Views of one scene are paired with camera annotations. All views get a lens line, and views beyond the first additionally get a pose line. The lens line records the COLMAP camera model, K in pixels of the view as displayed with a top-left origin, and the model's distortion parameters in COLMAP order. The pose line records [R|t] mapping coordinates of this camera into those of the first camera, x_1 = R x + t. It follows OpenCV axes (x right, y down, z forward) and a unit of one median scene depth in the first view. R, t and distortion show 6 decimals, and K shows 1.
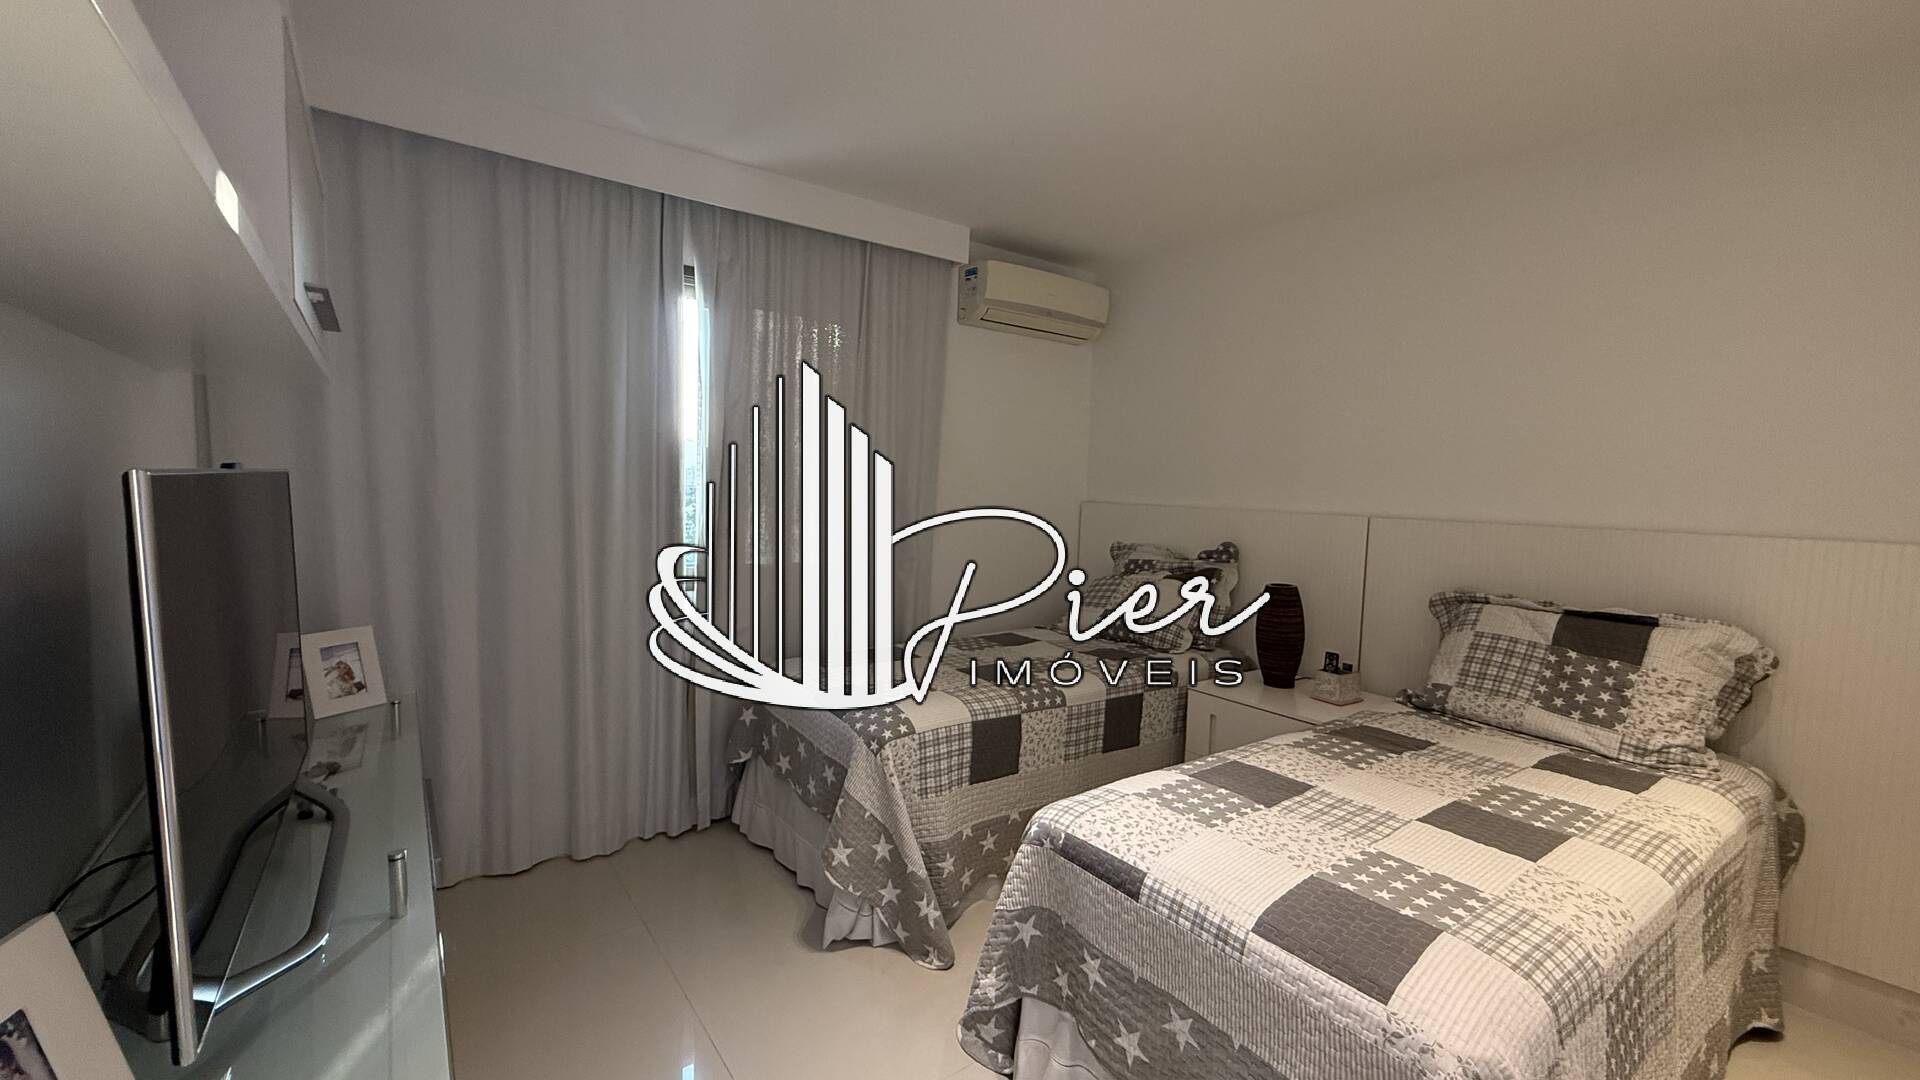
lens RADIAL K [[756.6, 0, 948.6], [0, 756.6, 547.7], [0, 0, 1]] dist [0.003465, 0.000074]
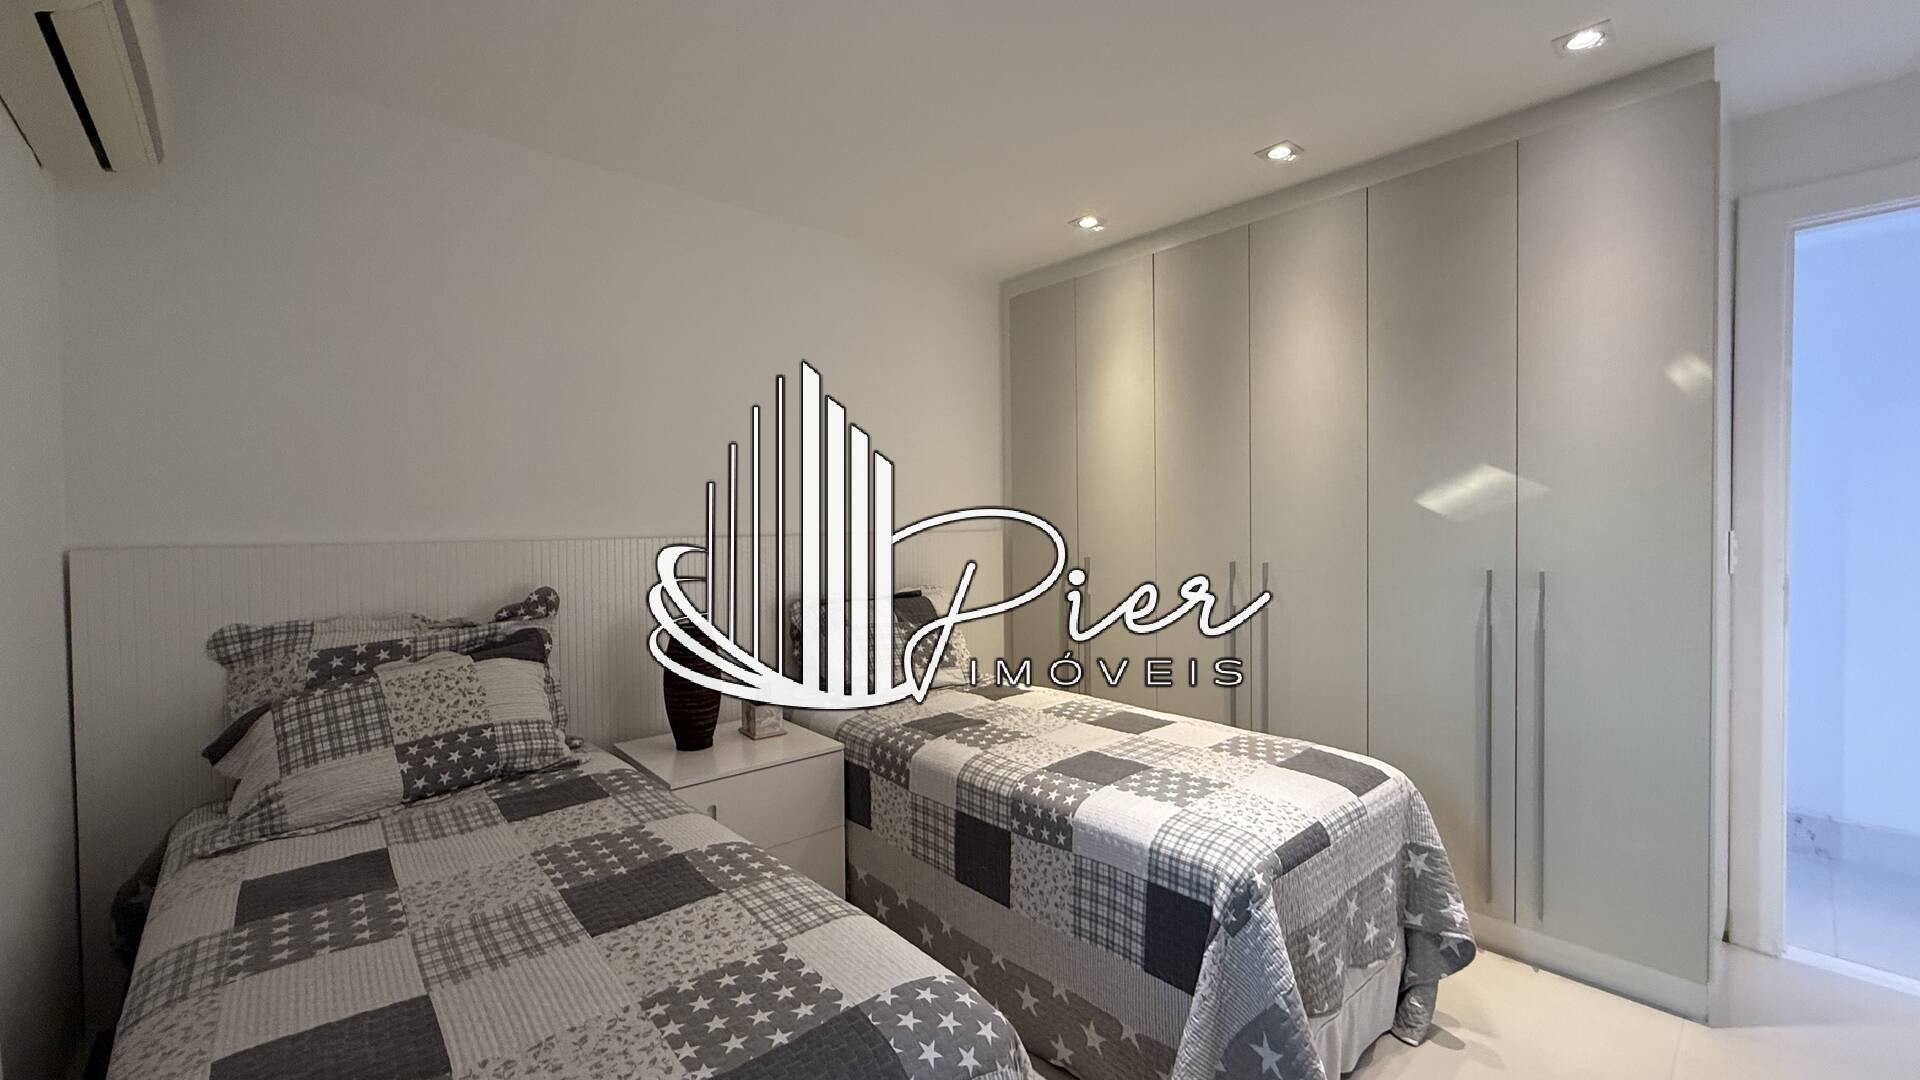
lens RADIAL K [[756.6, 0, 946.9], [0, 756.6, 526.0], [0, 0, 1]] dist [0.003465, 0.000074]
pose [[-0.091068, -0.039251, 0.995071, -0.732250], [0.088124, 0.994985, 0.047313, -0.130996], [-0.991938, 0.091998, -0.087152, 1.365583]]
